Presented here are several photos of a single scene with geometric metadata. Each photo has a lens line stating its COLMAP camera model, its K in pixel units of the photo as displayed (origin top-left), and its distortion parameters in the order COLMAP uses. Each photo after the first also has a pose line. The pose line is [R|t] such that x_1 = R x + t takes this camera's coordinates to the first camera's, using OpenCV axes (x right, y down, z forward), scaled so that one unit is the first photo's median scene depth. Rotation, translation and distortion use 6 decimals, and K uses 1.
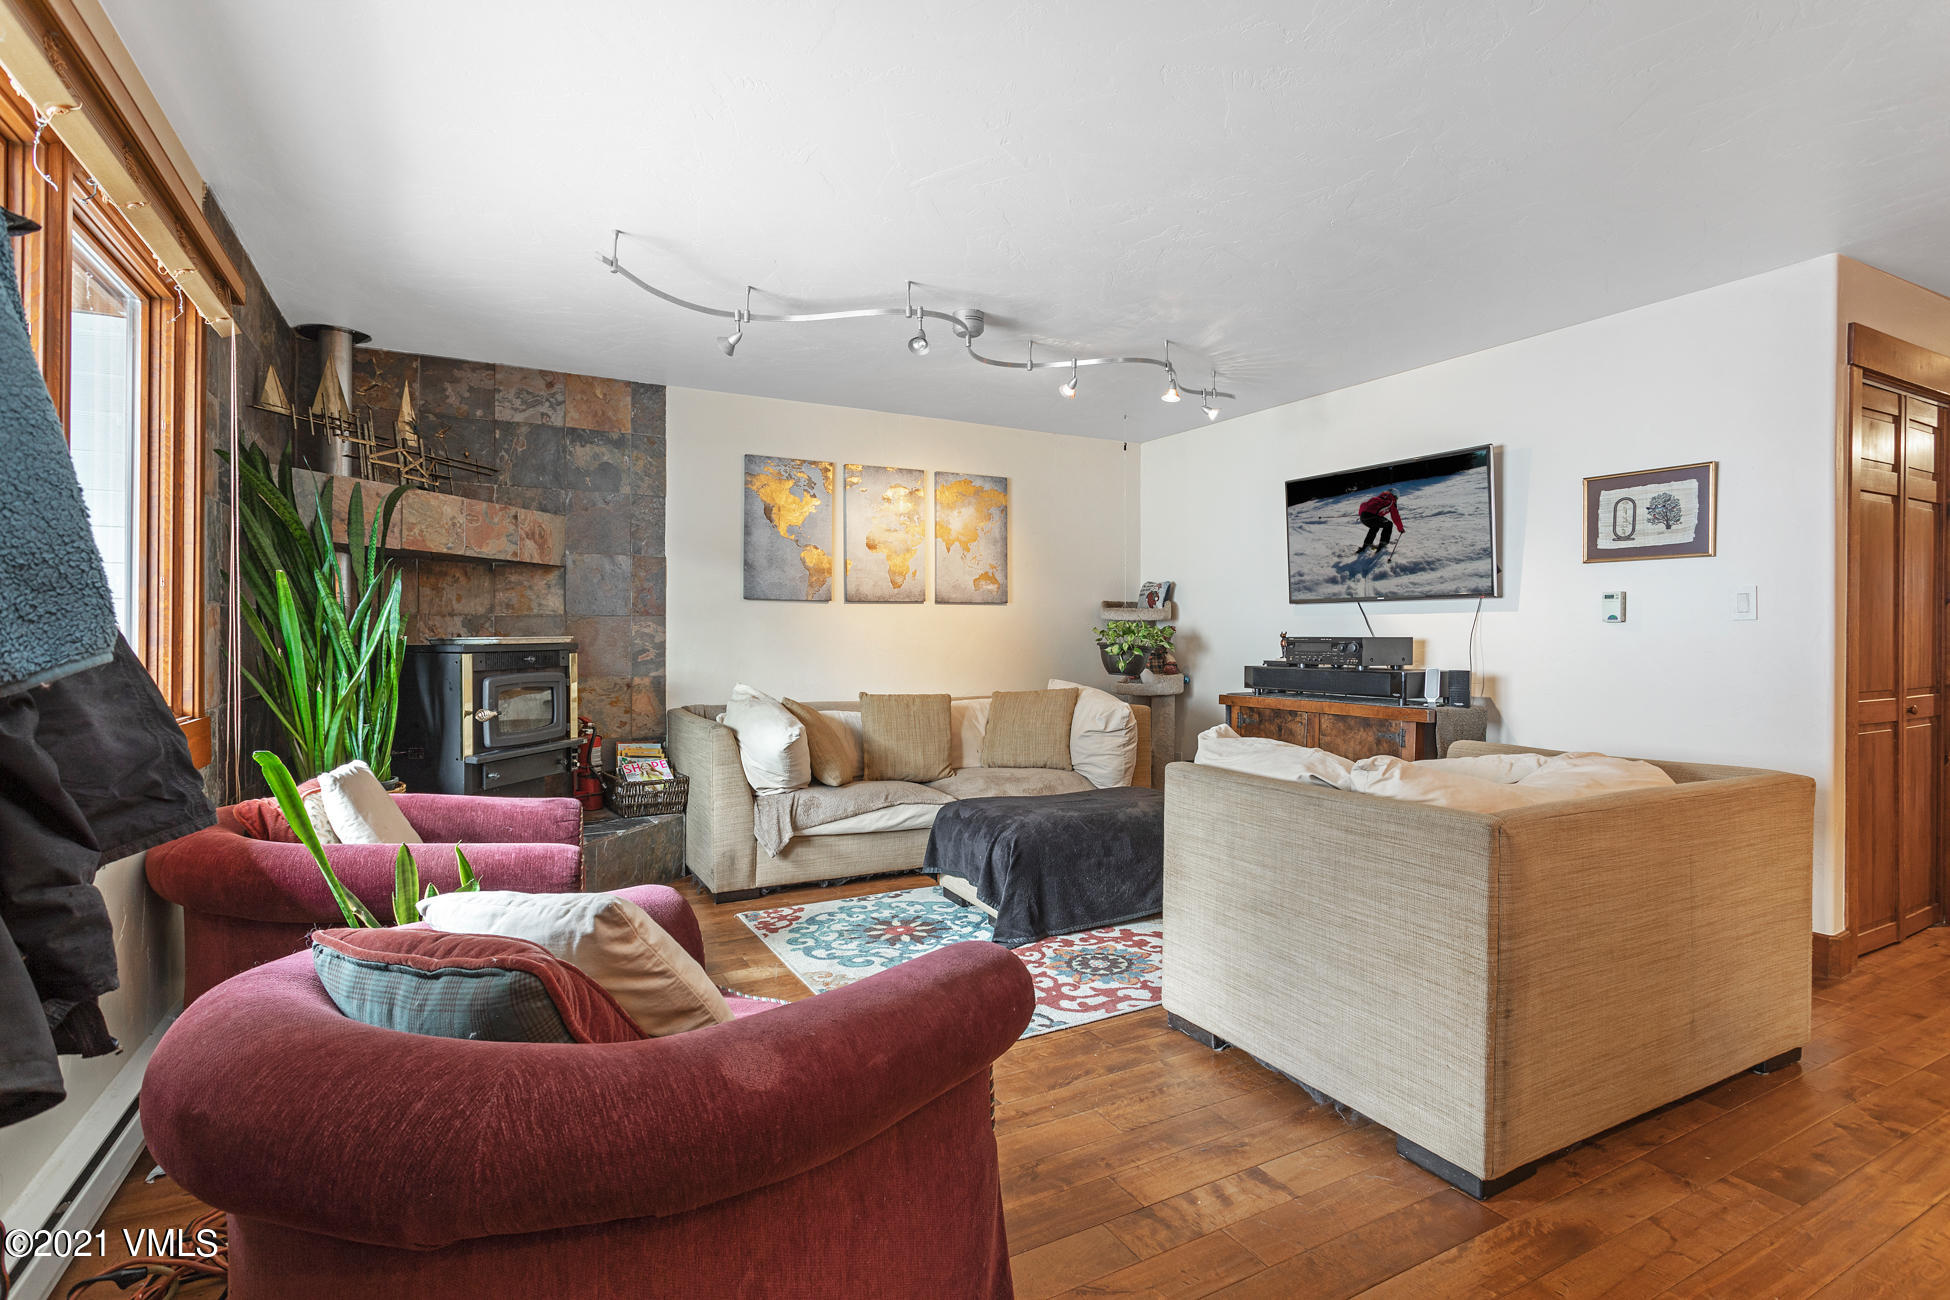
lens RADIAL K [[930.0, 0, 969.6], [0, 930.0, 643.9], [0, 0, 1]] dist [0.002256, 0.001345]
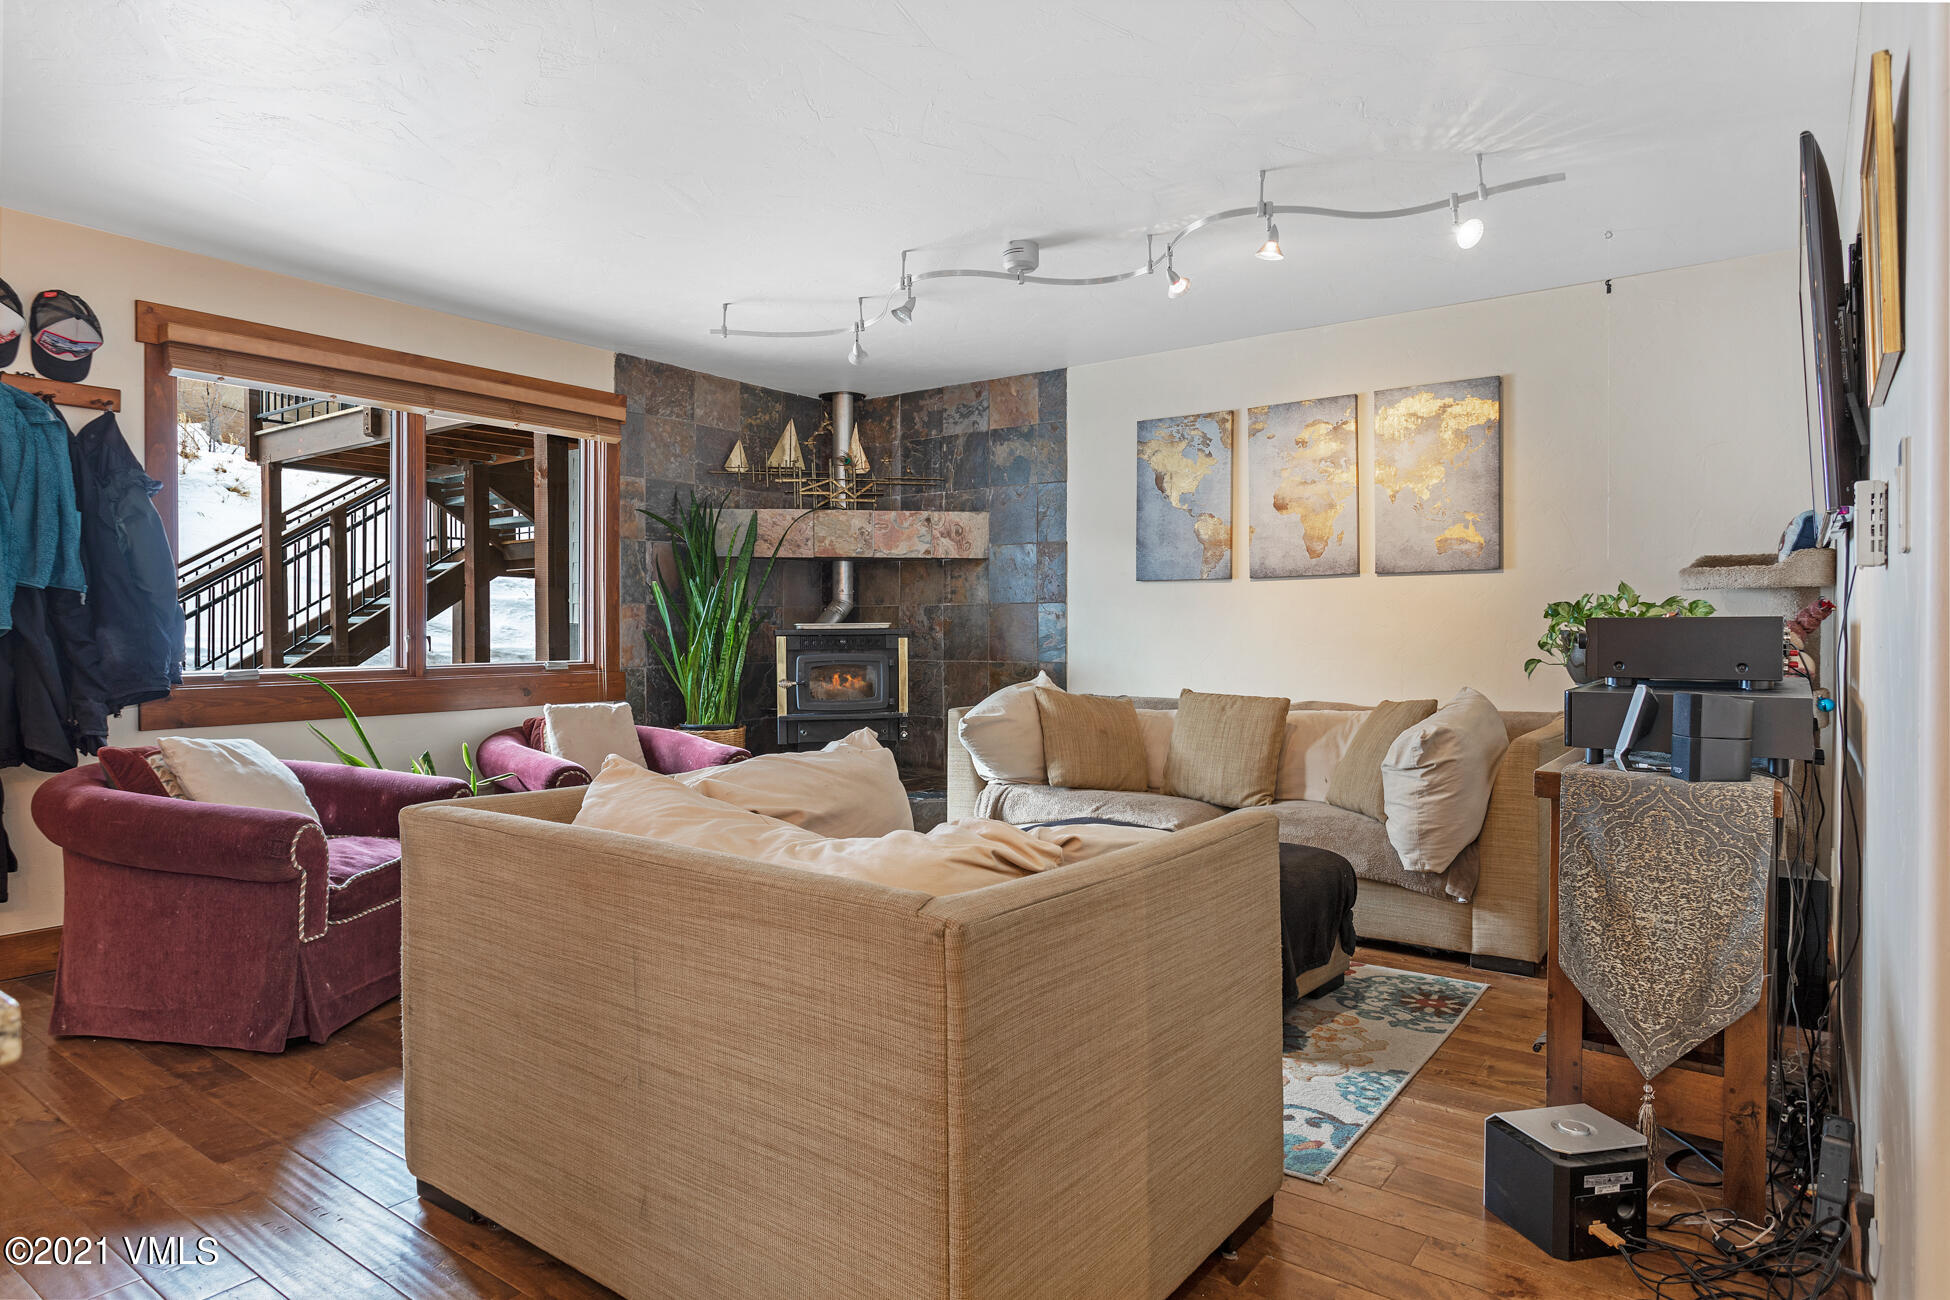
lens RADIAL K [[1146.3, 0, 972.7], [0, 1146.3, 638.7], [0, 0, 1]] dist [0.001010, 0.000060]
pose [[0.425273, 0.008707, -0.905023, 0.729807], [-0.004323, 0.999962, 0.007589, 0.000134], [0.905055, 0.000685, 0.425294, 0.393364]]
